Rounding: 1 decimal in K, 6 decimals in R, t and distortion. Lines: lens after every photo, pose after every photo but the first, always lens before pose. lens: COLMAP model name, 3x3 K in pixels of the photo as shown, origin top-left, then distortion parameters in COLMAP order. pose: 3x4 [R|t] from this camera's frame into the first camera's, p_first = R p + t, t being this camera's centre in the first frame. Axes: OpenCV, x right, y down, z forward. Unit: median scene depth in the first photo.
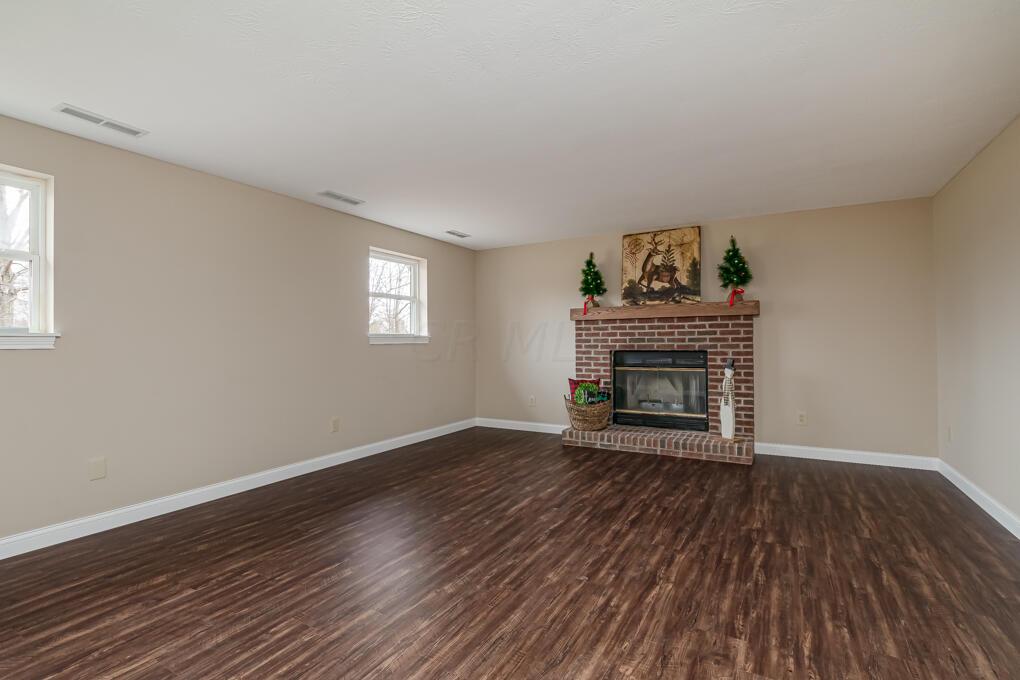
lens RADIAL K [[483.9, 0, 499.9], [0, 483.9, 341.4], [0, 0, 1]] dist [0.000270, -0.000026]
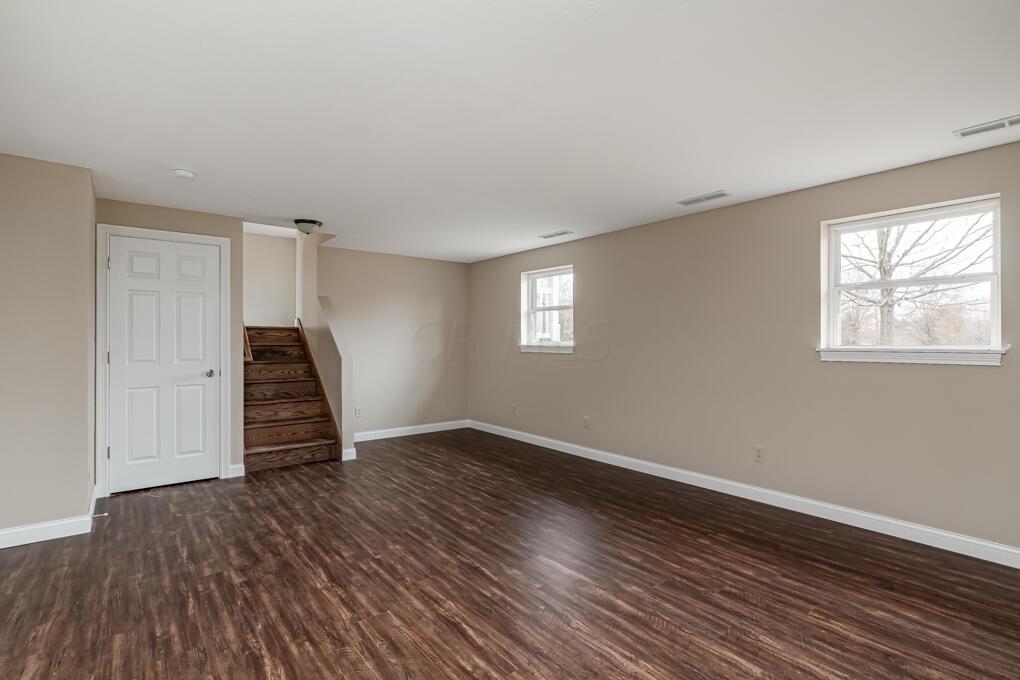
lens RADIAL K [[483.9, 0, 499.9], [0, 483.9, 341.4], [0, 0, 1]] dist [0.000270, -0.000026]
pose [[-0.370686, 0.005342, -0.928743, 1.068360], [-0.004192, 0.999964, 0.007424, -0.048454], [0.928749, 0.006645, -0.370650, 1.570105]]
